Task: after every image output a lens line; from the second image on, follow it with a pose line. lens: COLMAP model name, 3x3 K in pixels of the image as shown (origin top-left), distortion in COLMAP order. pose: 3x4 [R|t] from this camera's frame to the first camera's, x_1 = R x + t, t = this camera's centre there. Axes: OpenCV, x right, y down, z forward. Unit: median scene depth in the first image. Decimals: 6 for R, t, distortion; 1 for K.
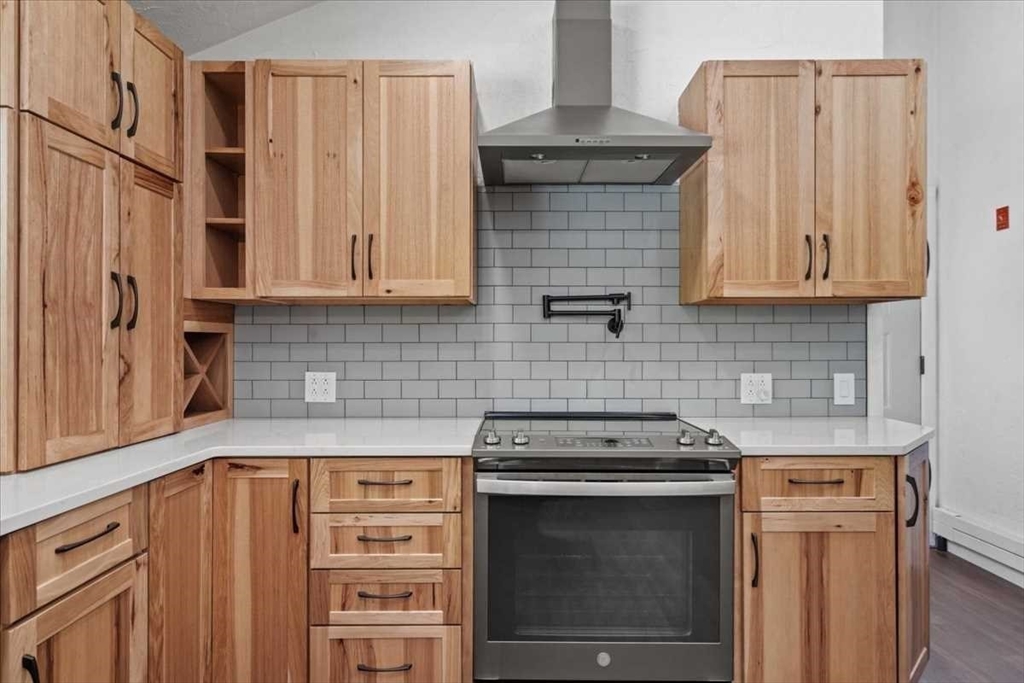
lens RADIAL K [[561.6, 0, 516.8], [0, 561.6, 340.3], [0, 0, 1]] dist [0.007289, 0.000225]
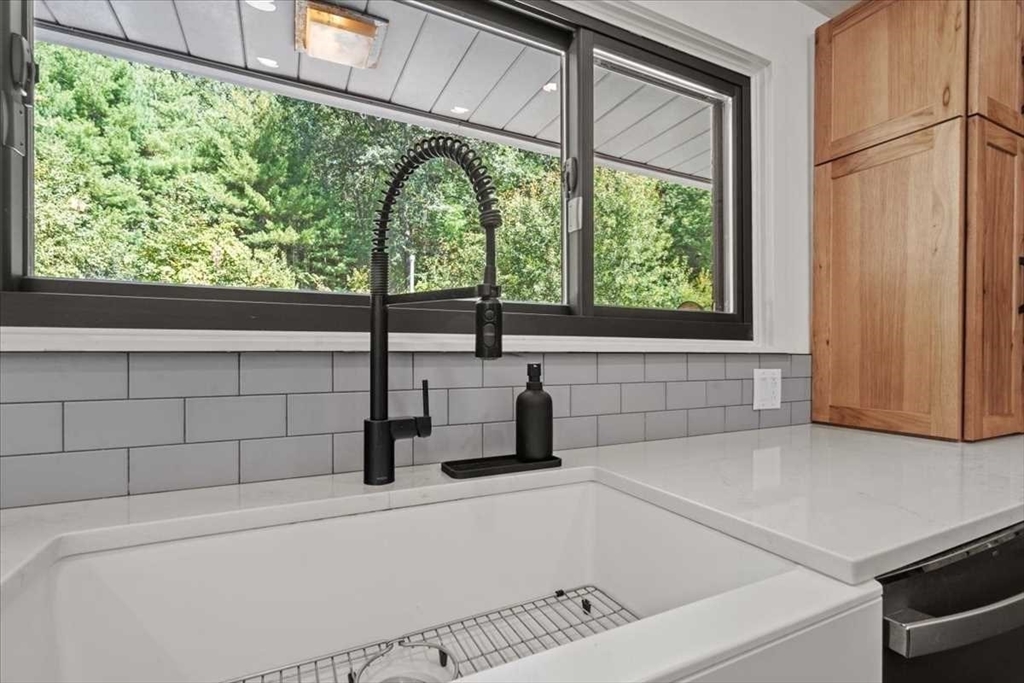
lens RADIAL K [[469.4, 0, 516.4], [0, 469.4, 353.5], [0, 0, 1]] dist [-0.007849, 0.003747]
pose [[0.444713, 0.005305, -0.895657, -0.312397], [0.001584, 0.999976, 0.006710, 0.036067], [0.895672, -0.004403, 0.444694, -0.144523]]
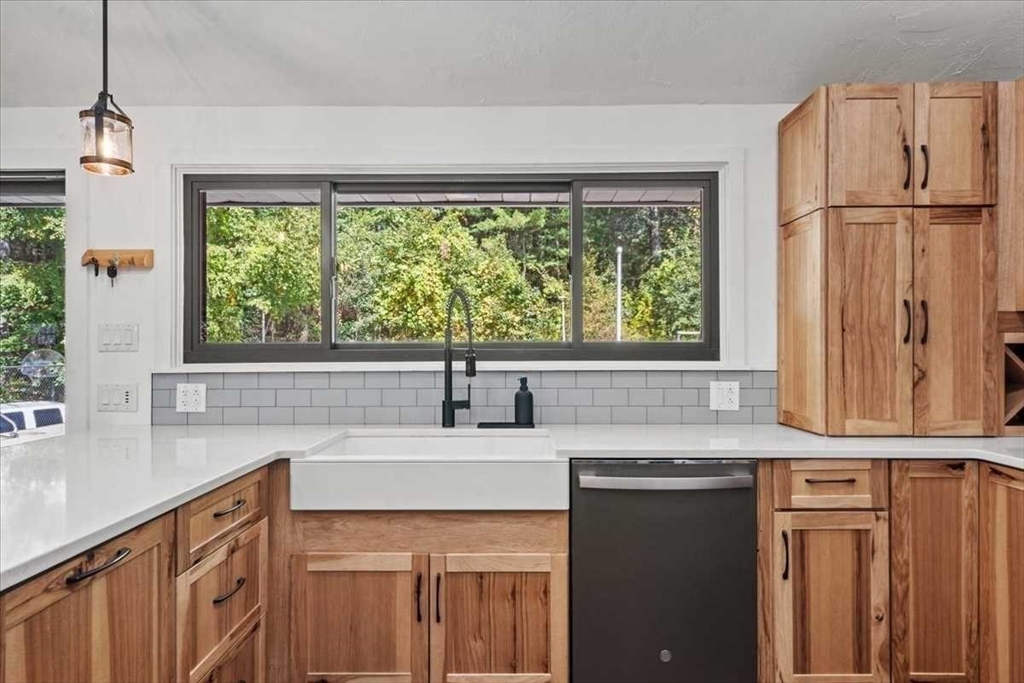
lens RADIAL K [[601.6, 0, 510.2], [0, 601.6, 348.4], [0, 0, 1]] dist [-0.000163, 0.000857]
pose [[-0.007669, 0.001831, -0.999969, 0.568964], [0.007166, 0.999973, 0.001776, -0.015330], [0.999945, -0.007152, -0.007682, 0.084560]]
